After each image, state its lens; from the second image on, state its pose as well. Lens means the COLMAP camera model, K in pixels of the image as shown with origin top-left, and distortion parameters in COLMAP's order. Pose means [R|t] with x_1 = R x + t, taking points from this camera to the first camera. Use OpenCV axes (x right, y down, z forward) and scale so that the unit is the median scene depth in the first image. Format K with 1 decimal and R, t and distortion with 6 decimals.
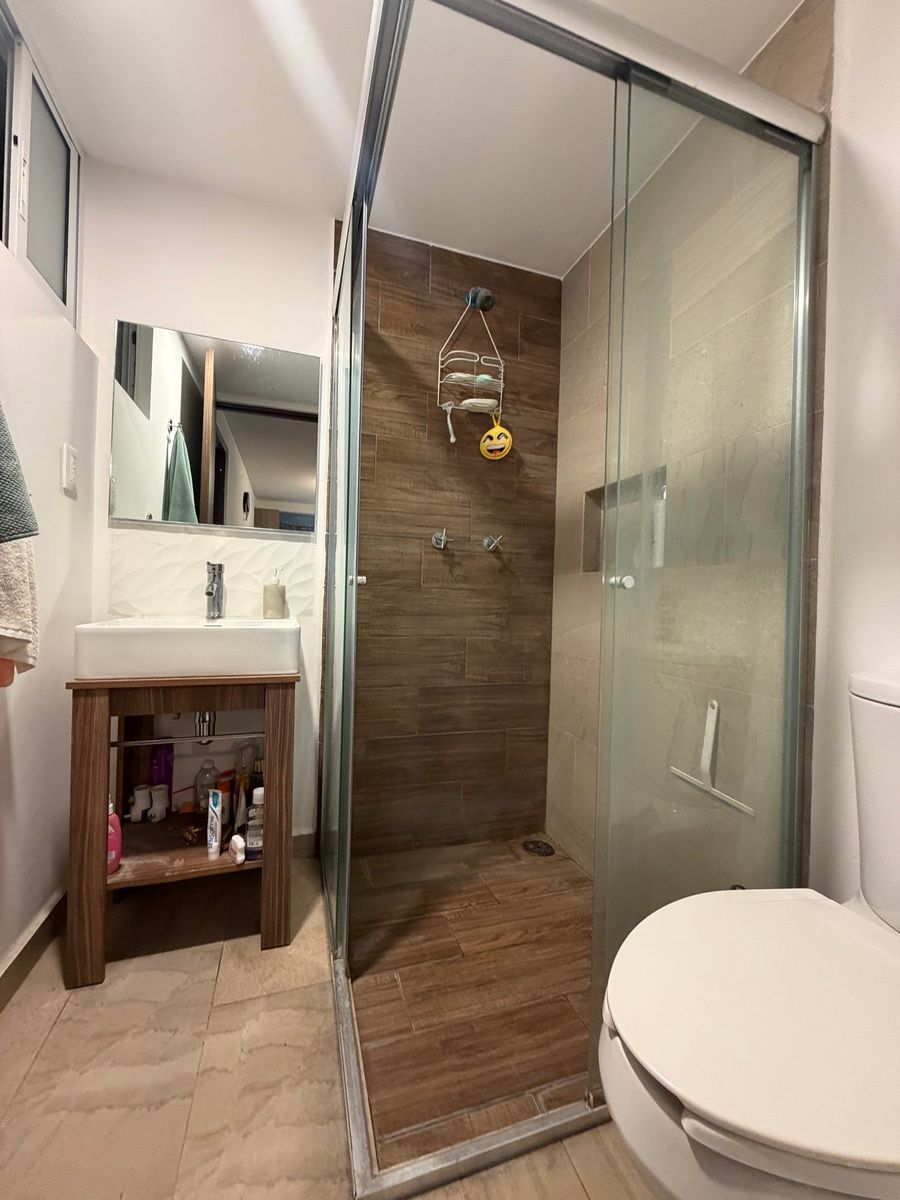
lens RADIAL K [[480.5, 0, 455.9], [0, 480.5, 596.4], [0, 0, 1]] dist [0.000527, -0.000401]
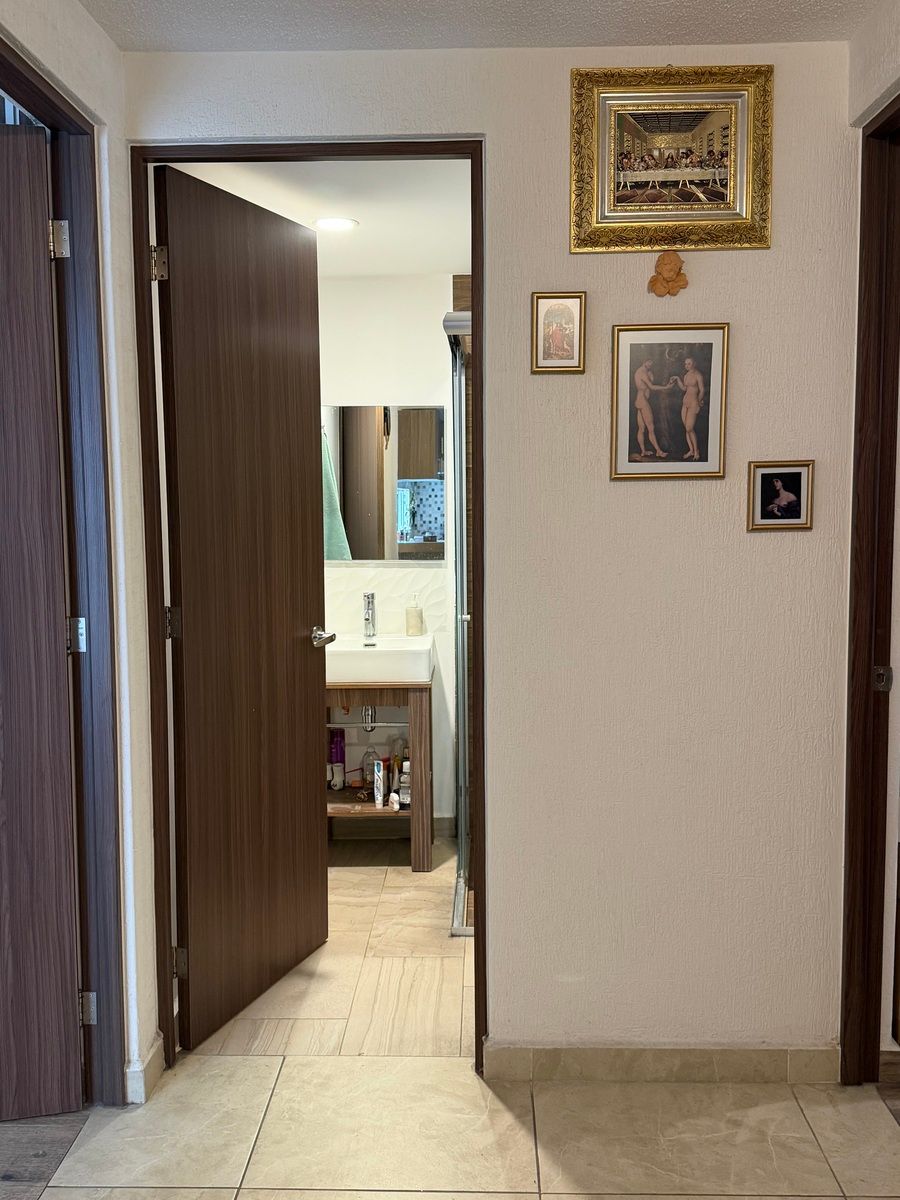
lens RADIAL K [[1186.0, 0, 449.6], [0, 1186.0, 601.1], [0, 0, 1]] dist [0.015185, 0.000000]
pose [[0.935210, -0.000915, -0.354093, 0.903824], [0.034196, 0.995556, 0.087744, -0.356602], [0.352439, -0.094168, 0.931085, -2.066668]]
